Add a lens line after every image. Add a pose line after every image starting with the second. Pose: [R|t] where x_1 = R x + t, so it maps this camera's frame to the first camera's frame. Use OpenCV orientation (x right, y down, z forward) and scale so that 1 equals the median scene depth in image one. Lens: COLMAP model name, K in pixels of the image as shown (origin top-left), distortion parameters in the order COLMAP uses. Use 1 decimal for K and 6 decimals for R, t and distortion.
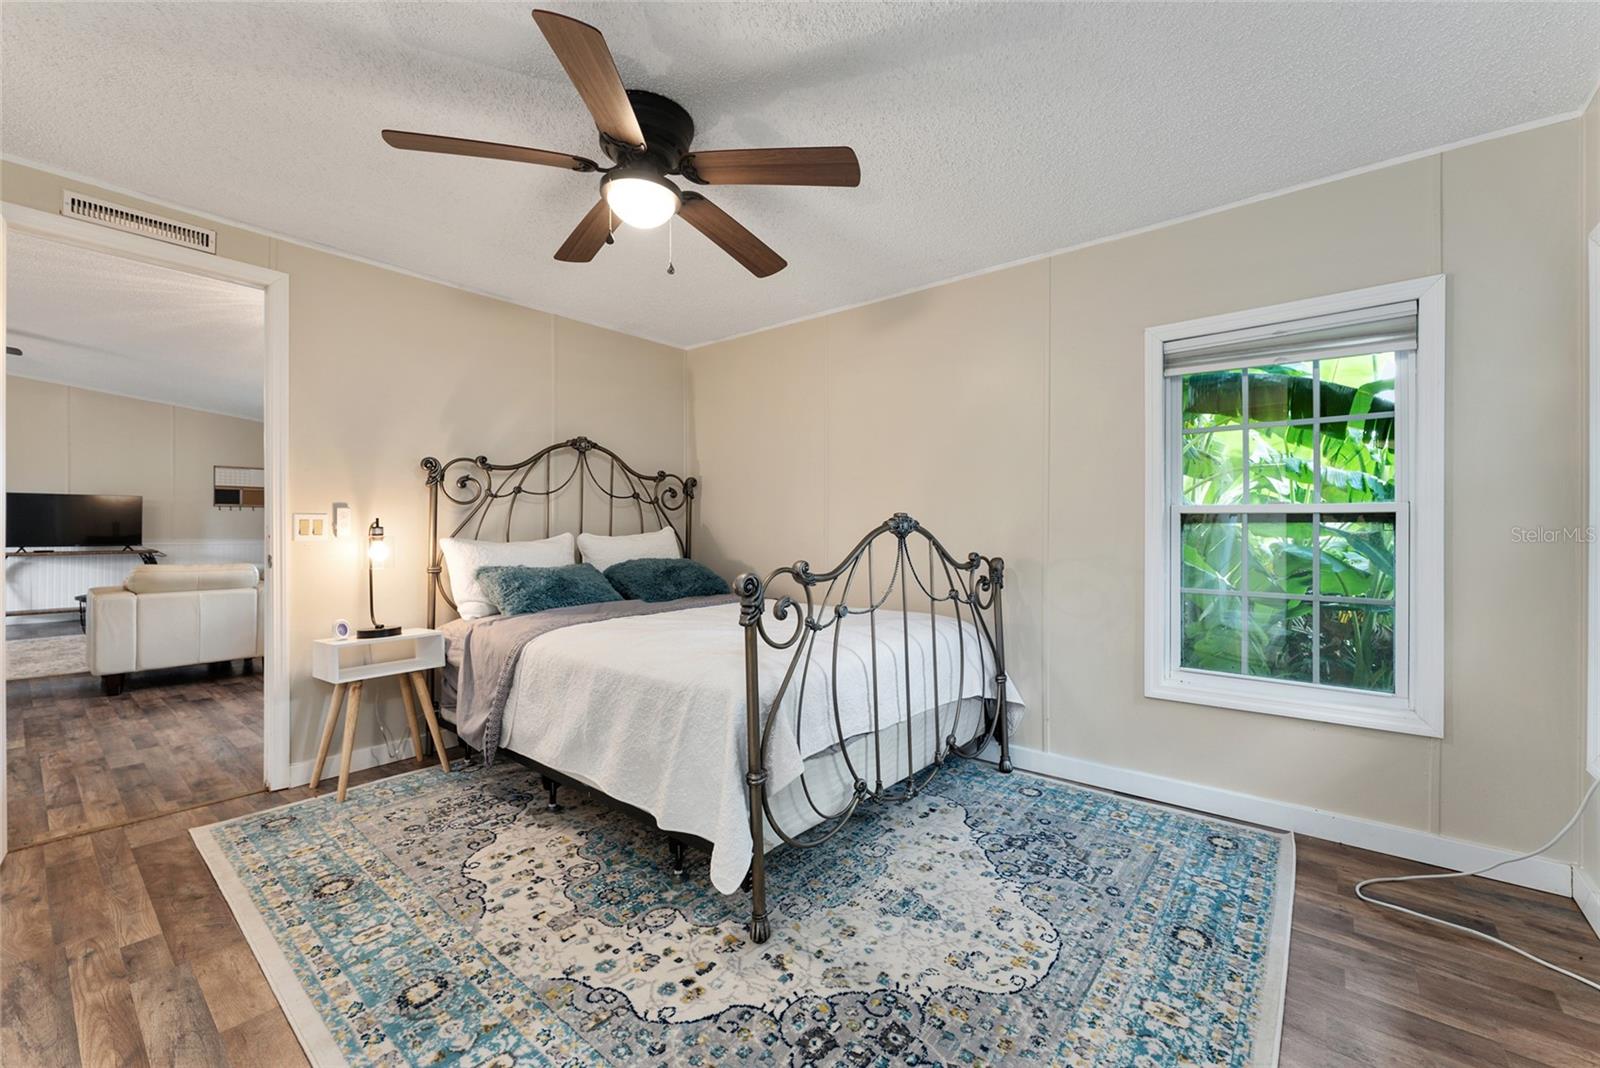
lens RADIAL K [[640.5, 0, 807.6], [0, 640.5, 512.4], [0, 0, 1]] dist [0.003074, -0.000047]
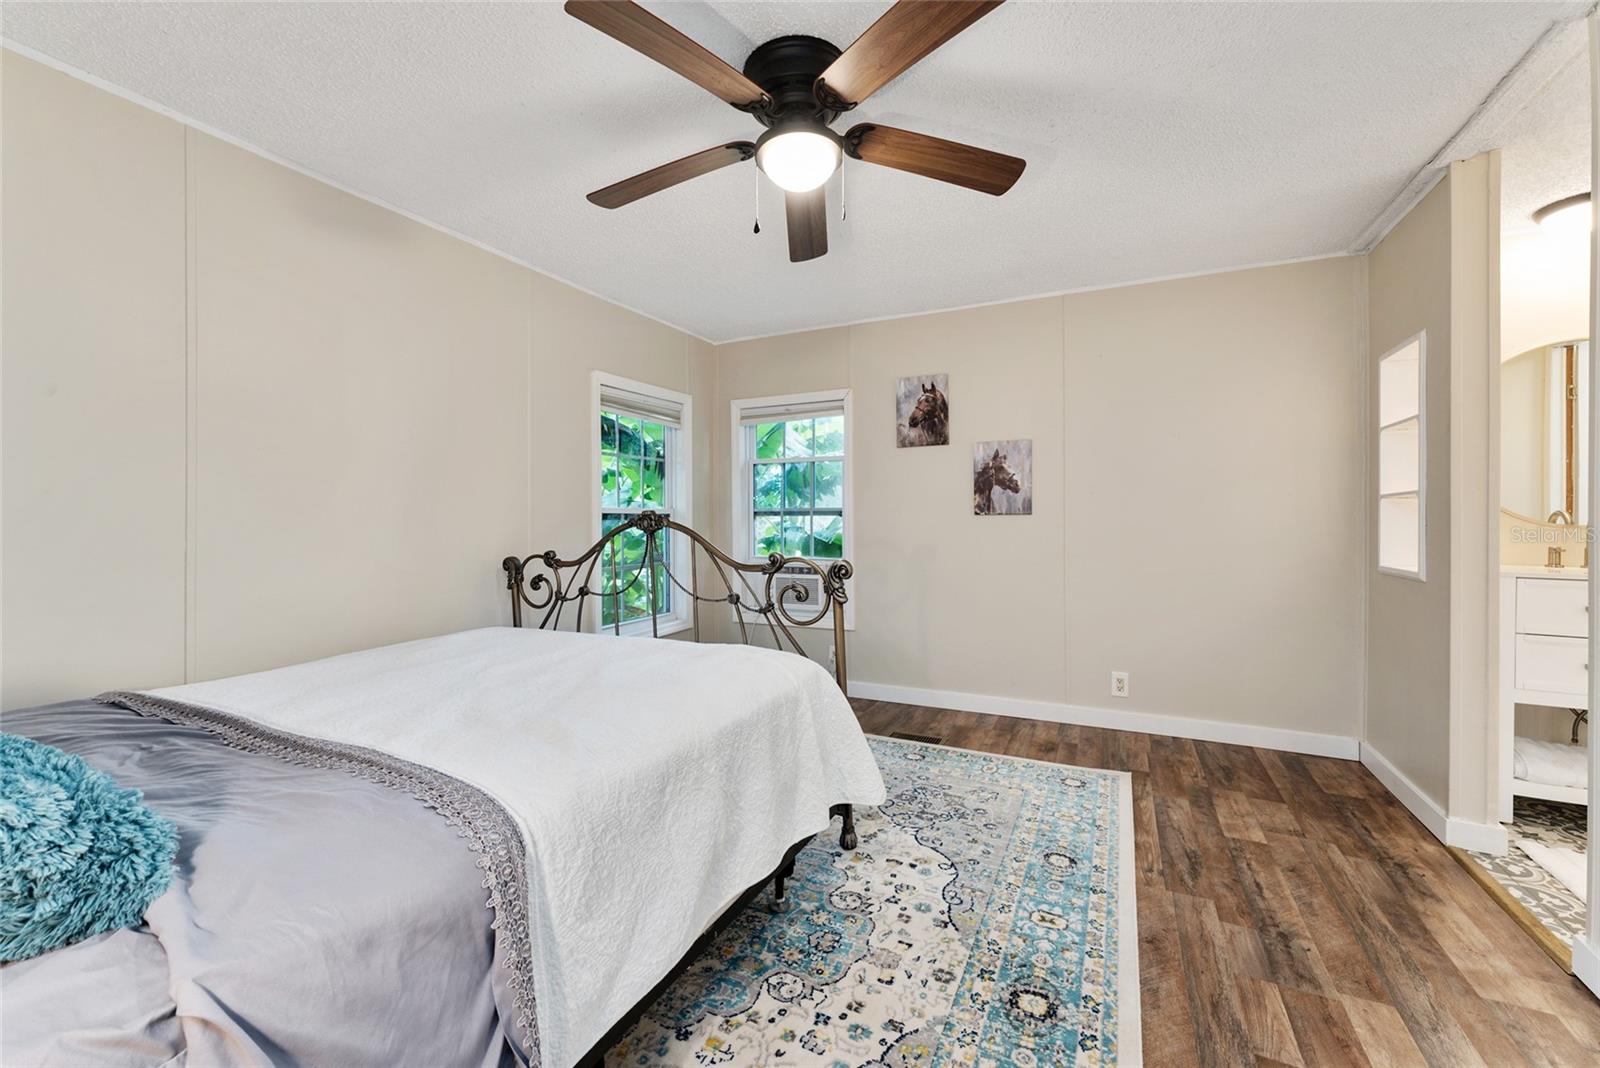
lens RADIAL K [[640.5, 0, 807.6], [0, 640.5, 512.4], [0, 0, 1]] dist [0.003074, -0.000047]
pose [[-0.223544, 0.011095, 0.974631, -1.357859], [-0.008736, 0.999872, -0.013386, 0.022072], [-0.974655, -0.011507, -0.223419, 1.433389]]
